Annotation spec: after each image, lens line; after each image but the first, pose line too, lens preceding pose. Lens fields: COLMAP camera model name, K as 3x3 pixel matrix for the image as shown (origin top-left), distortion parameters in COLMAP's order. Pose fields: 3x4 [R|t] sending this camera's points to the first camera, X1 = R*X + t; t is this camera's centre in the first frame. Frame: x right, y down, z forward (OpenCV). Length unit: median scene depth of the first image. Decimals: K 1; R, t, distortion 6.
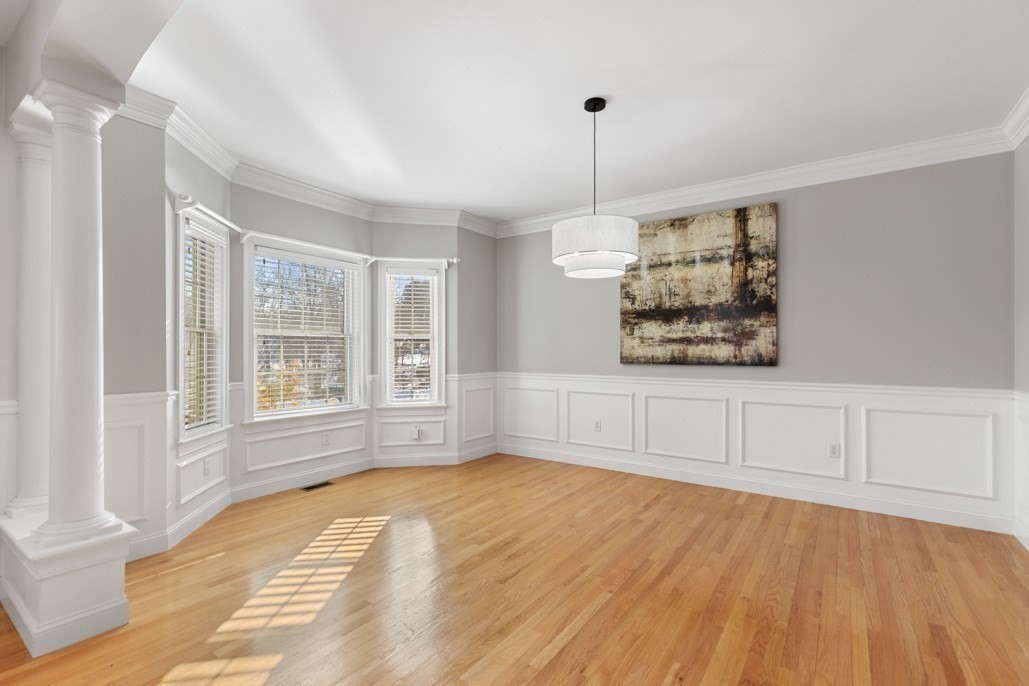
lens RADIAL K [[469.1, 0, 510.4], [0, 469.1, 344.8], [0, 0, 1]] dist [0.011556, -0.001632]
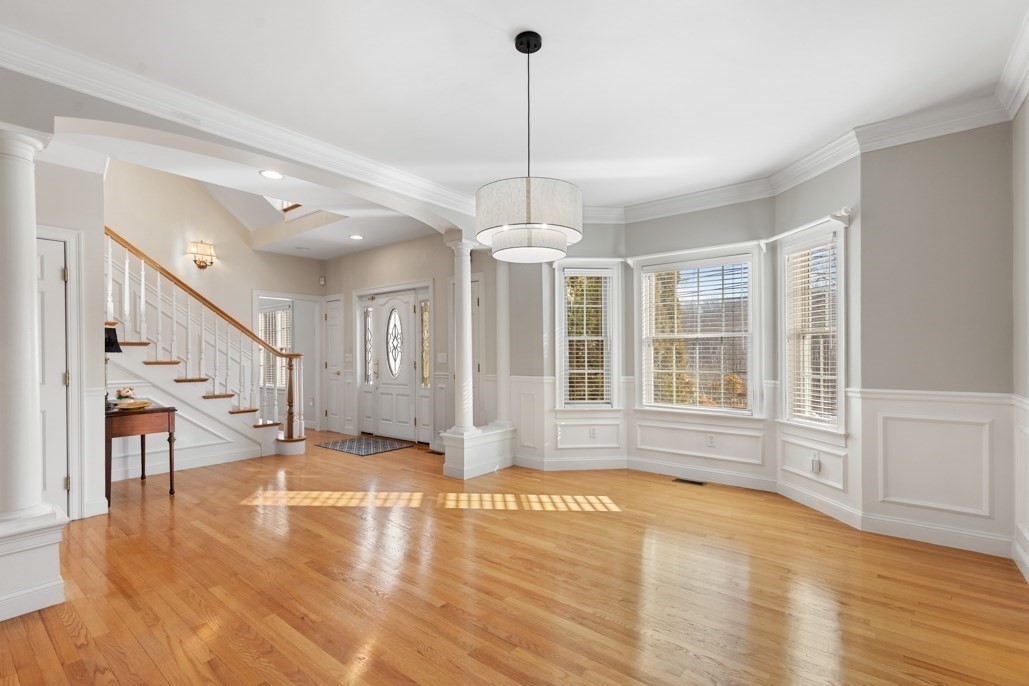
lens RADIAL K [[469.1, 0, 516.9], [0, 469.1, 350.6], [0, 0, 1]] dist [0.011556, -0.001632]
pose [[-0.050211, -0.006847, -0.998715, 0.668870], [0.016523, 0.999834, -0.007685, 0.012115], [0.998602, -0.016887, -0.050090, 0.696684]]
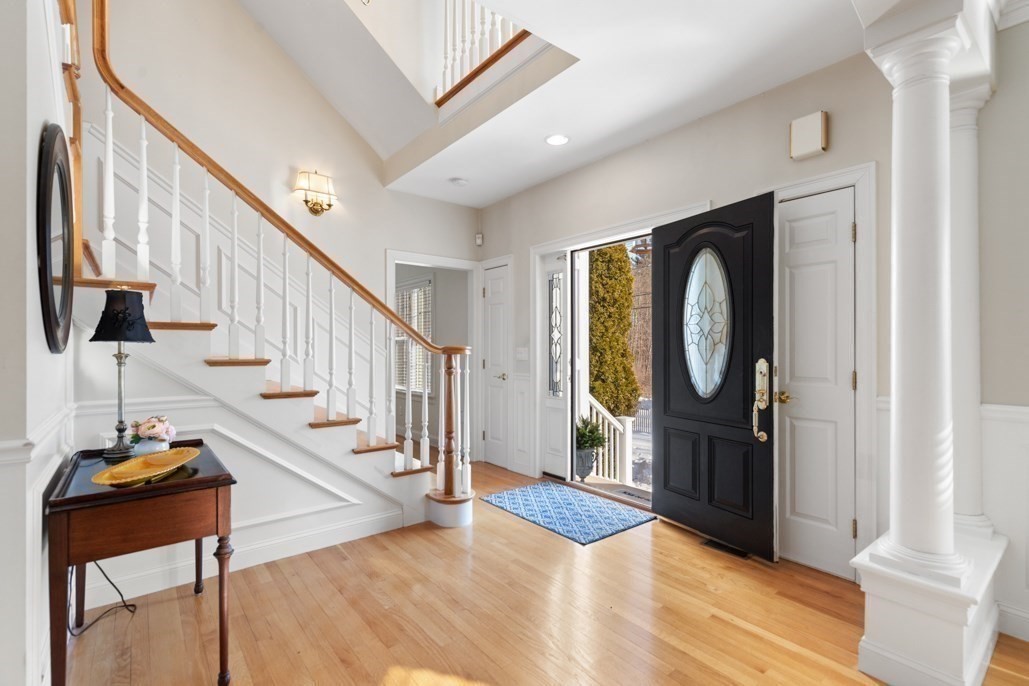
lens RADIAL K [[469.1, 0, 517.8], [0, 469.1, 347.4], [0, 0, 1]] dist [0.011556, -0.001632]
pose [[-0.265827, -0.002330, -0.964018, 0.478074], [0.010242, 0.999934, -0.005241, 0.010264], [0.963966, -0.011266, -0.265785, 0.568954]]
